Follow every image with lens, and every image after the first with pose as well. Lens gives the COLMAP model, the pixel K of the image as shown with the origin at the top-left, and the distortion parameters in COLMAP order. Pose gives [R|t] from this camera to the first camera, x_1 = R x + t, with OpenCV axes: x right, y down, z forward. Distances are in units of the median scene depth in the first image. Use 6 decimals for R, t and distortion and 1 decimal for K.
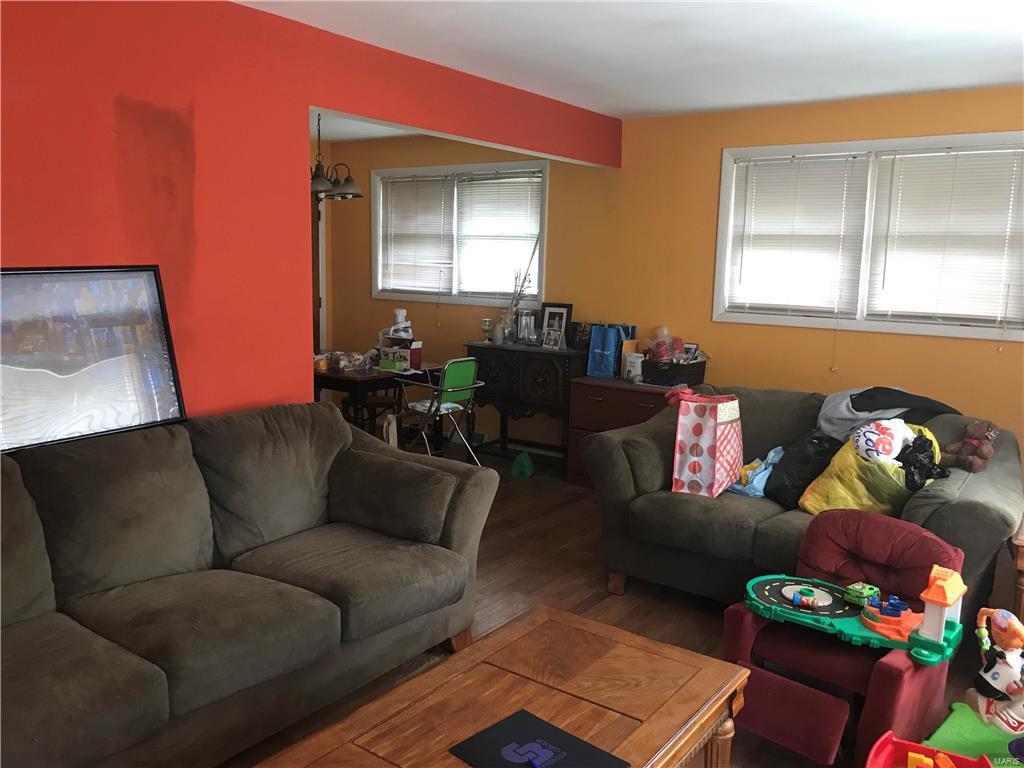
lens RADIAL K [[831.0, 0, 512.0], [0, 831.0, 384.0], [0, 0, 1]] dist [0.229050, 0.000833]
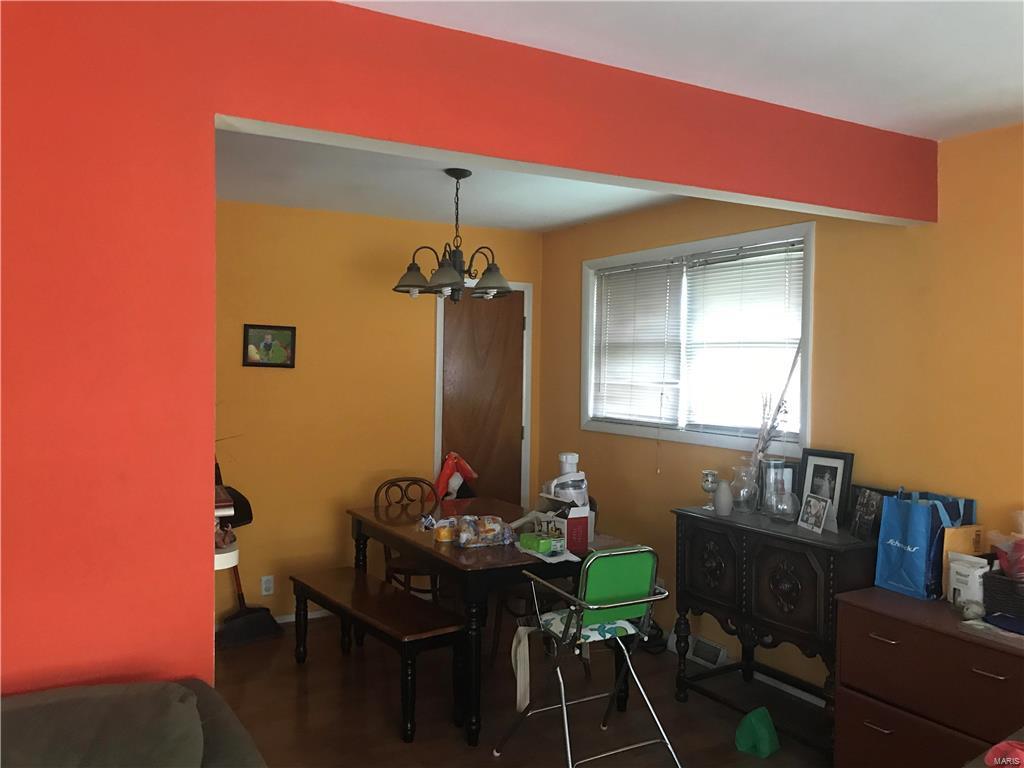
lens RADIAL K [[859.4, 0, 512.0], [0, 859.4, 384.0], [0, 0, 1]] dist [0.018437, 0.003512]
pose [[0.920880, 0.000920, -0.389844, 0.085887], [-0.052807, 0.991075, -0.122400, -0.056365], [0.386252, 0.133302, 0.912710, 0.345079]]
